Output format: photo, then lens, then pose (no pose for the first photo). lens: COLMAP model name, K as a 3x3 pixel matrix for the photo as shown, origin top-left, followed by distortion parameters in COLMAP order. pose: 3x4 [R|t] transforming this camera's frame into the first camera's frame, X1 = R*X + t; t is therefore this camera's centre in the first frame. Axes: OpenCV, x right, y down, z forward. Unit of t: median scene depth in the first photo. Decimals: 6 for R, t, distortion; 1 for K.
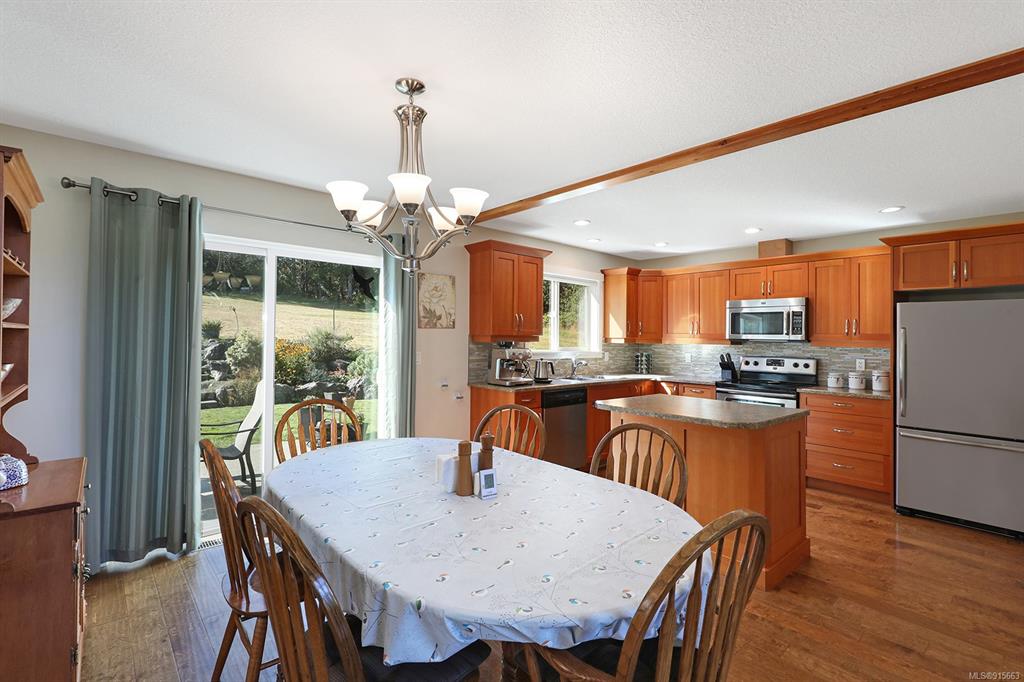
lens RADIAL K [[461.9, 0, 519.3], [0, 461.9, 336.6], [0, 0, 1]] dist [-0.000539, -0.000174]
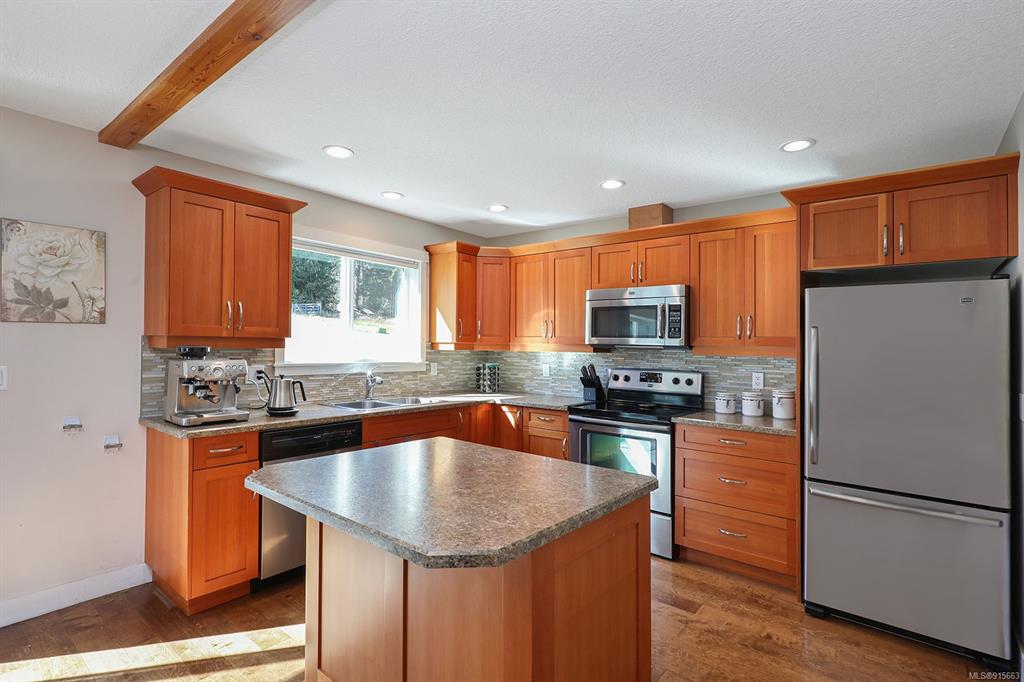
lens RADIAL K [[487.1, 0, 512.0], [0, 487.1, 341.0], [0, 0, 1]] dist [0.003099, 0.000176]
pose [[0.988635, 0.003755, 0.150288, 0.246584], [-0.003061, 0.999984, -0.004849, 0.004305], [-0.150304, 0.004334, 0.988630, 0.308353]]
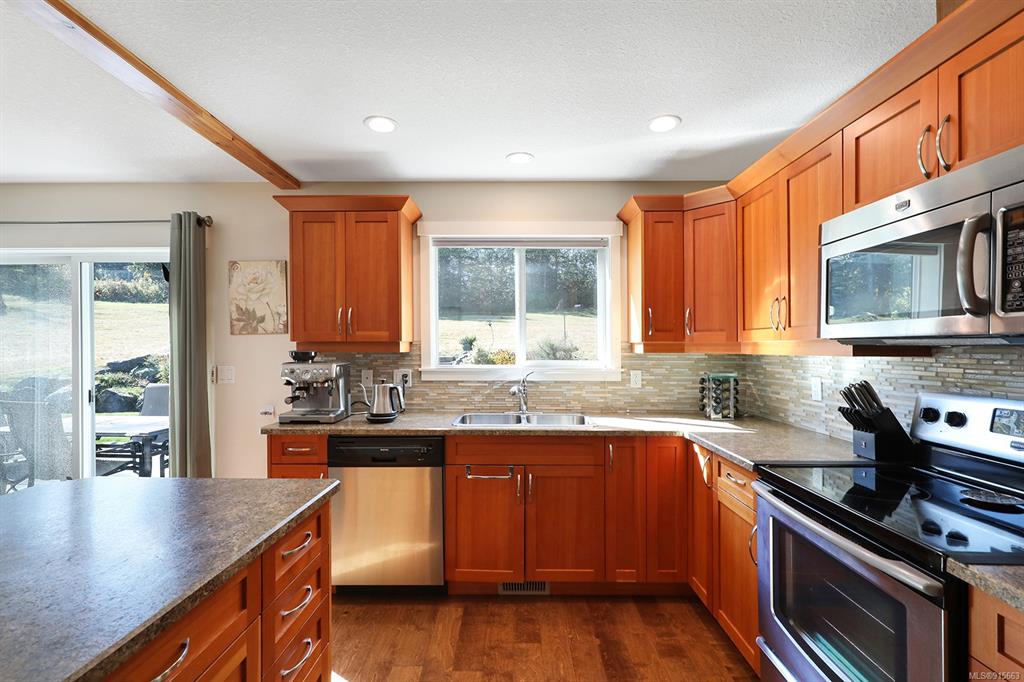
lens RADIAL K [[470.0, 0, 511.2], [0, 470.0, 348.7], [0, 0, 1]] dist [-0.000041, -0.000096]
pose [[0.733270, -0.011201, -0.679845, 0.563910], [0.013032, 0.999912, -0.002418, 0.010768], [0.679813, -0.007087, 0.733352, 0.654617]]
